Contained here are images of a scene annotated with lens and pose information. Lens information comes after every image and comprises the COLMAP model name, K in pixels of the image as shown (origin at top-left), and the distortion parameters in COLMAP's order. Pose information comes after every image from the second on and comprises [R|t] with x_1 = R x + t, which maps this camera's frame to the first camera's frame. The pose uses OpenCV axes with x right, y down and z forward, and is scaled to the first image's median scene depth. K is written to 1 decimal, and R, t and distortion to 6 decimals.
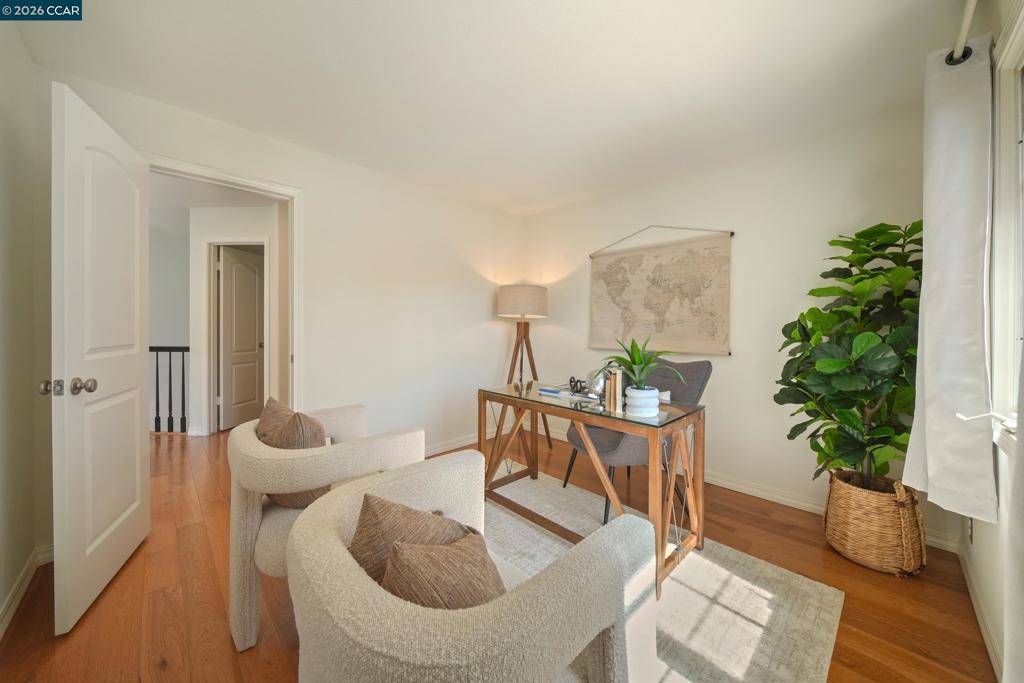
lens RADIAL K [[357.6, 0, 511.1], [0, 357.6, 332.1], [0, 0, 1]] dist [0.000910, -0.005042]
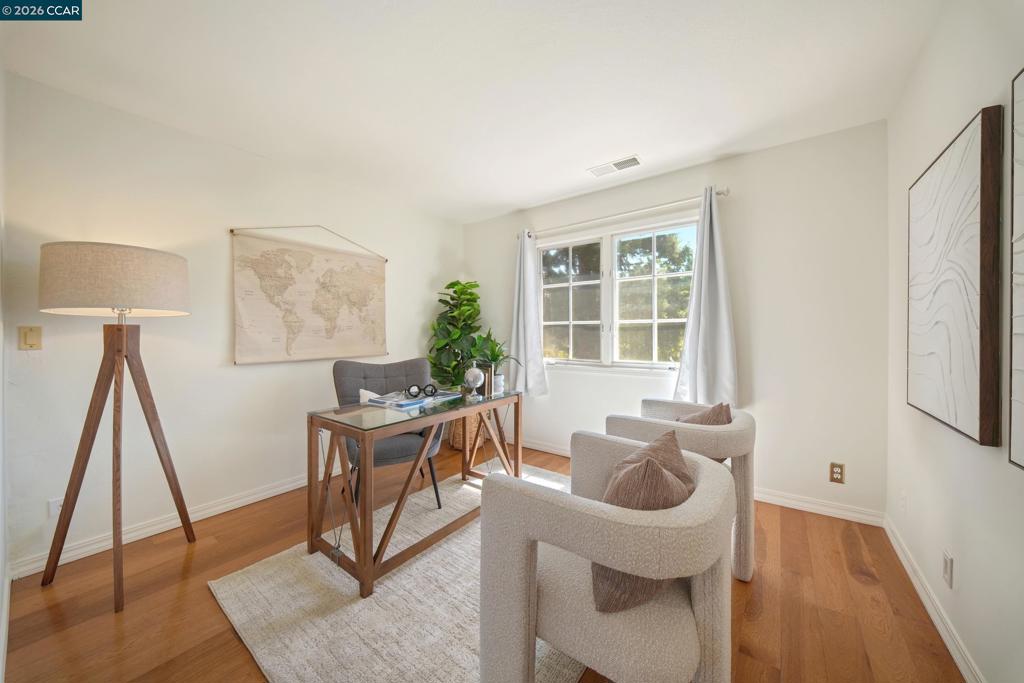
lens RADIAL K [[357.6, 0, 511.1], [0, 357.6, 332.1], [0, 0, 1]] dist [0.000910, -0.005042]
pose [[-0.156372, -0.008943, 0.987658, -0.618961], [0.007670, 0.999918, 0.010268, -0.022779], [-0.987668, 0.009181, -0.156291, 0.650886]]
